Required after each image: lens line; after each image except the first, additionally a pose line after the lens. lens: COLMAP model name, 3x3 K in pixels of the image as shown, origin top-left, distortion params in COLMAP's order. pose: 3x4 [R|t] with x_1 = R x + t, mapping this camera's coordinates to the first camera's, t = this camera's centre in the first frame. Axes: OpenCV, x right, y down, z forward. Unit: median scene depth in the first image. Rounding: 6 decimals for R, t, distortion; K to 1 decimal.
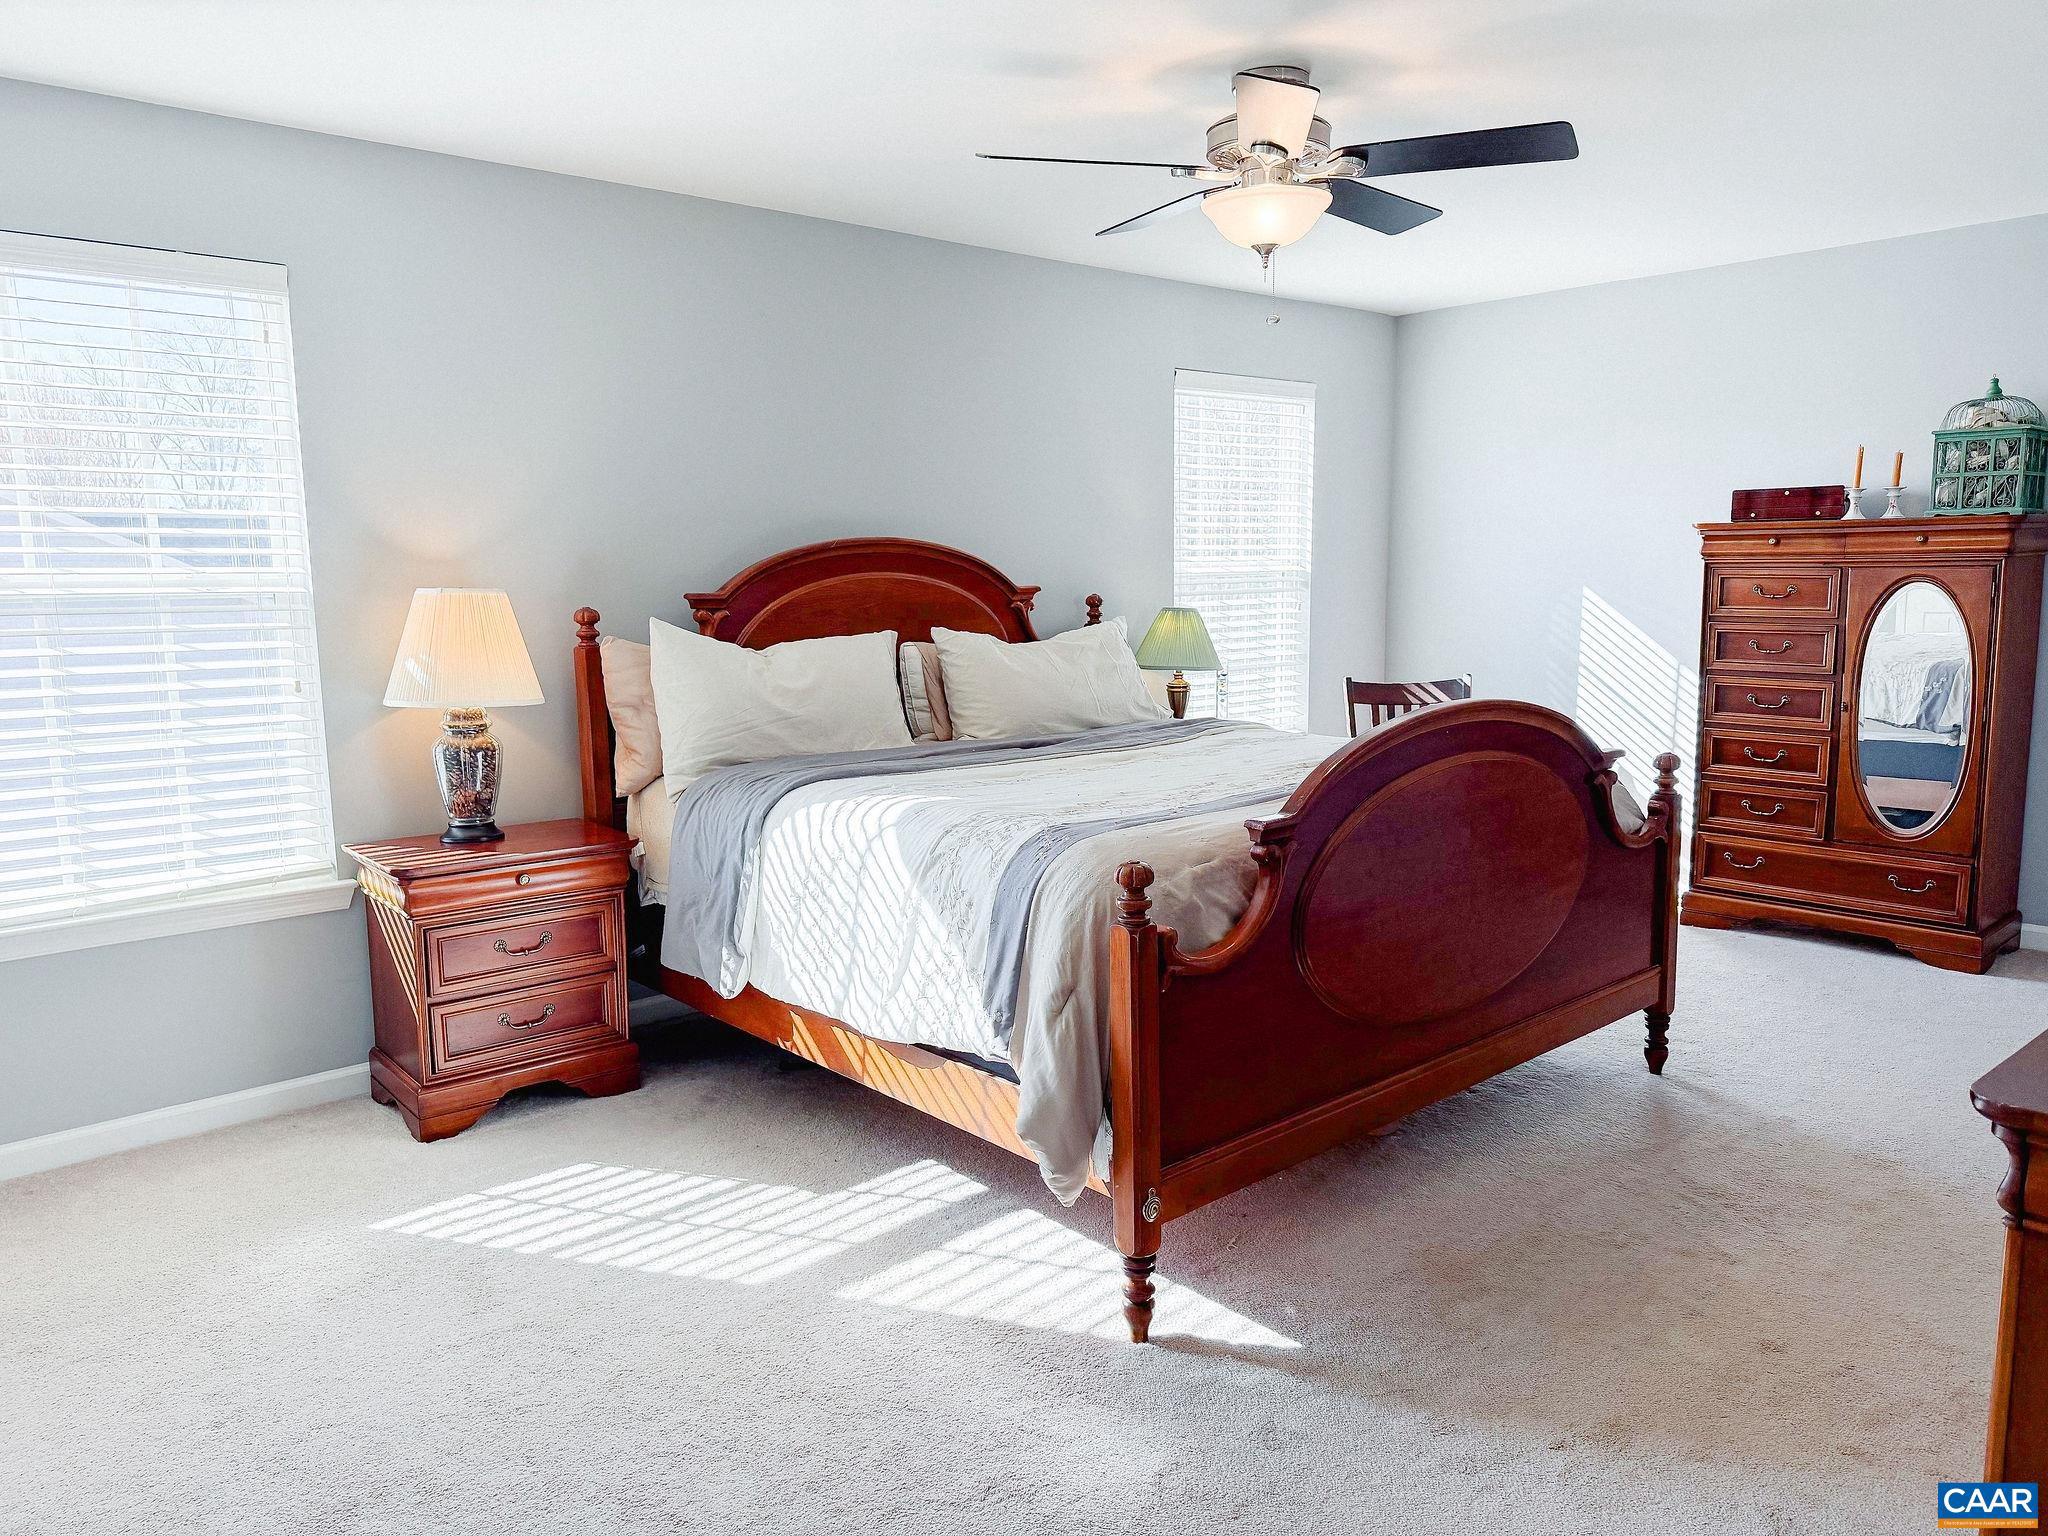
lens RADIAL K [[1502.6, 0, 1024.0], [0, 1502.6, 768.0], [0, 0, 1]] dist [0.044871, -0.000307]
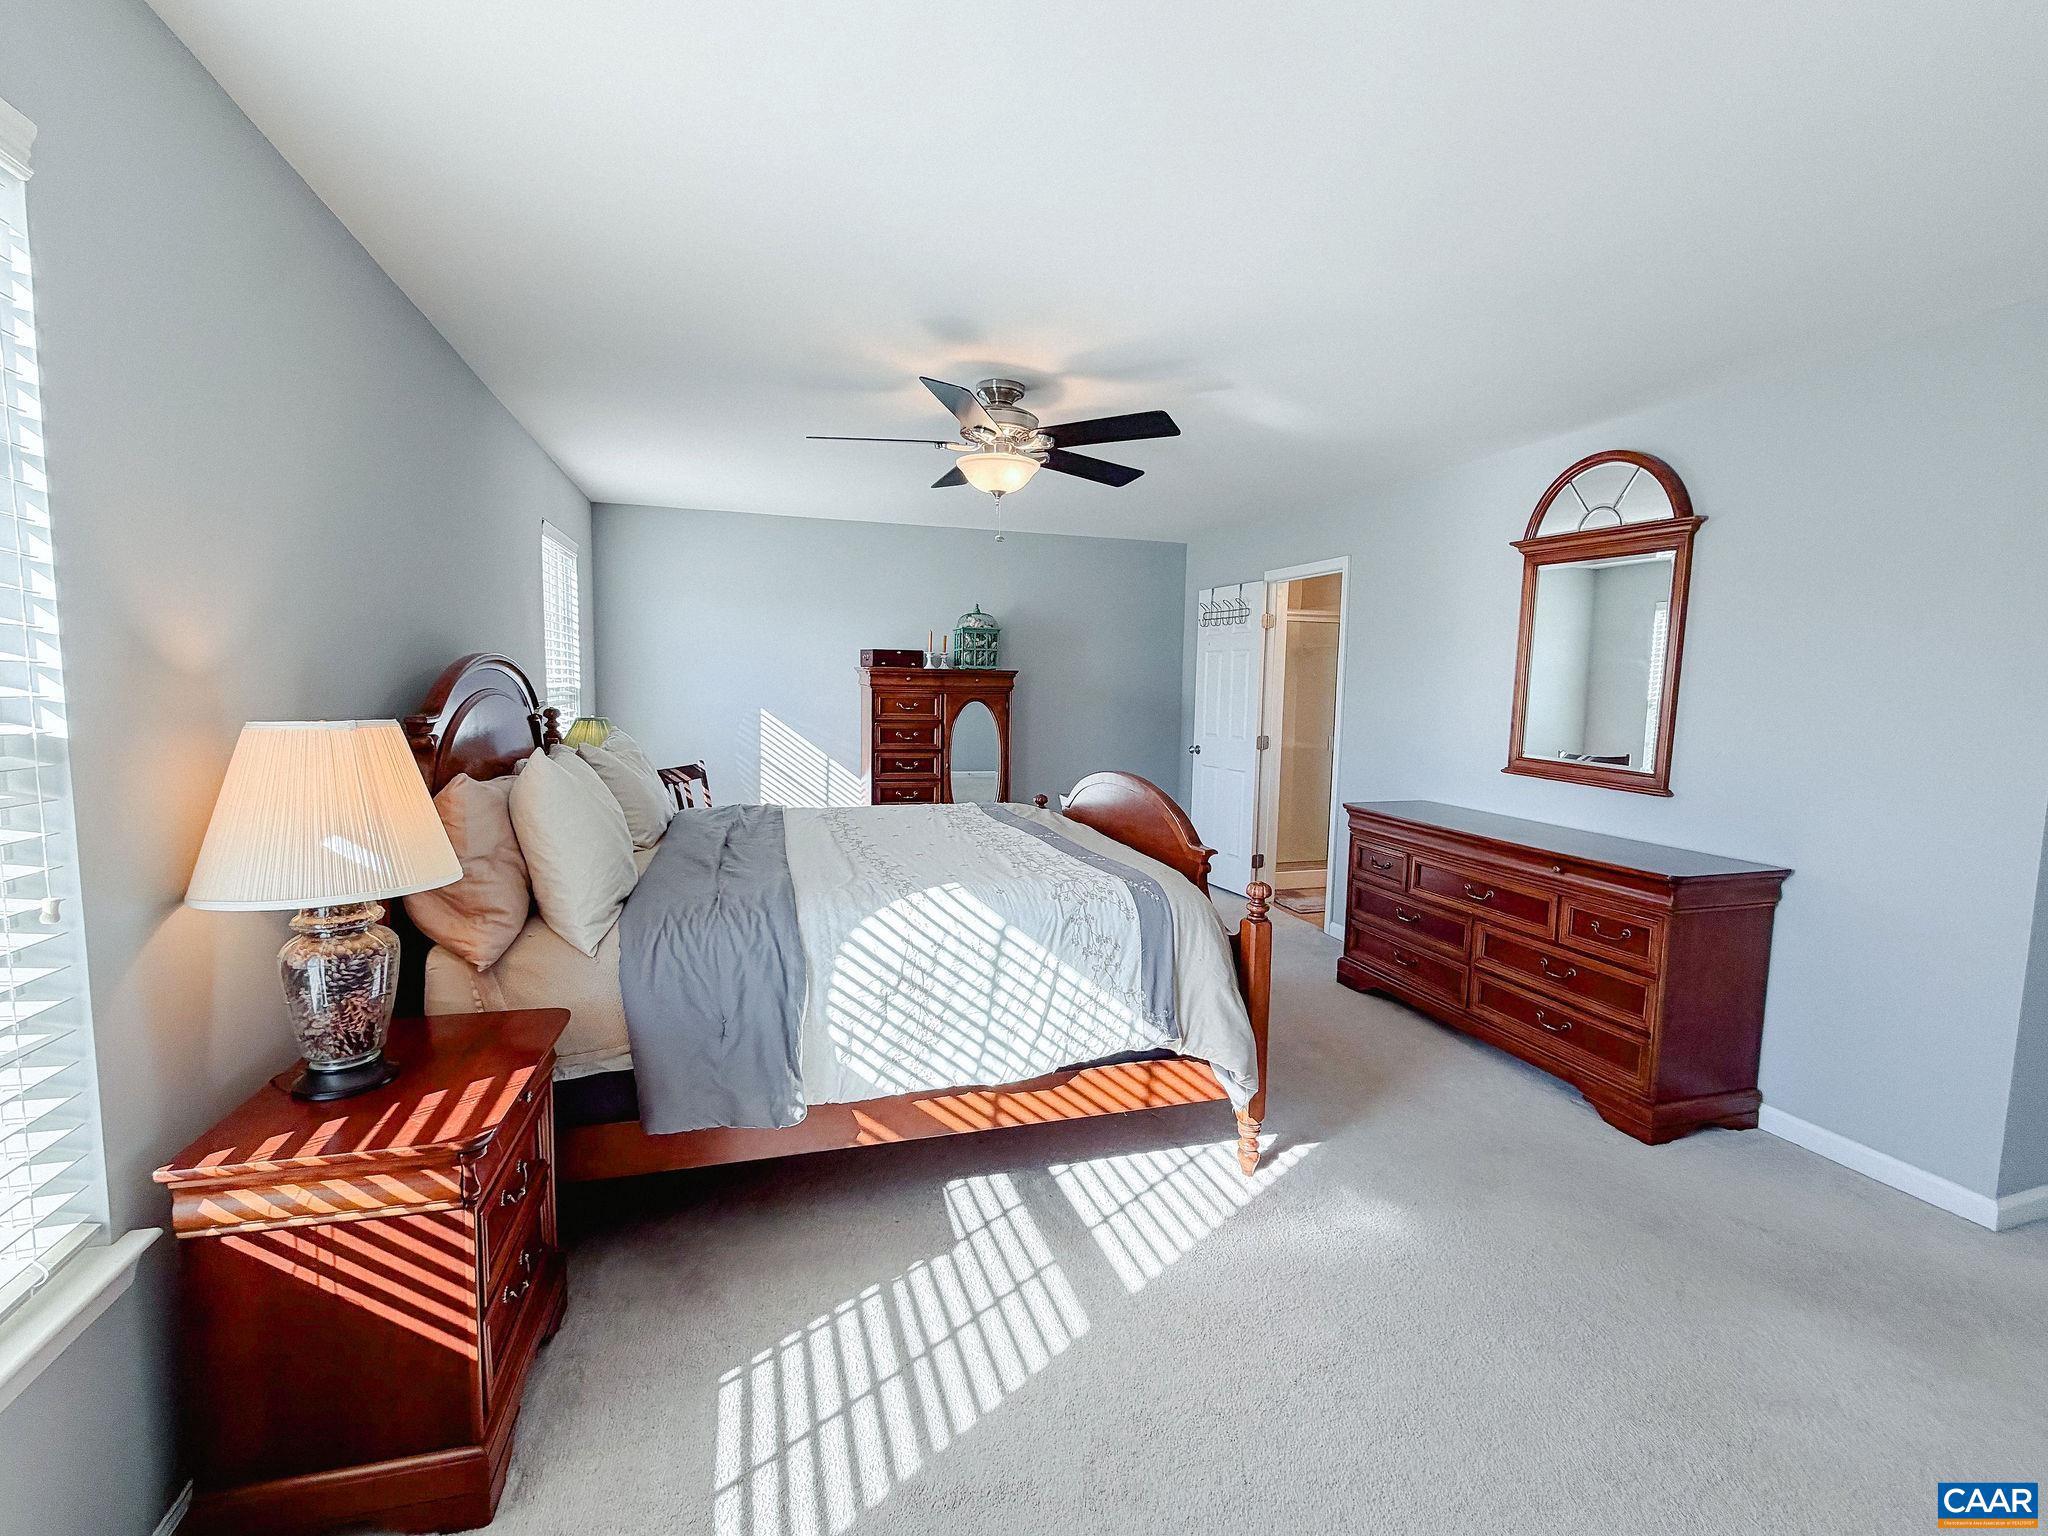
lens RADIAL K [[904.8, 0, 1018.5], [0, 904.8, 784.7], [0, 0, 1]] dist [0.000106, -0.000208]
pose [[0.423103, -0.077833, 0.902732, -0.652022], [0.100441, 0.994192, 0.038643, -0.073494], [-0.900497, 0.074321, 0.428464, 0.615766]]
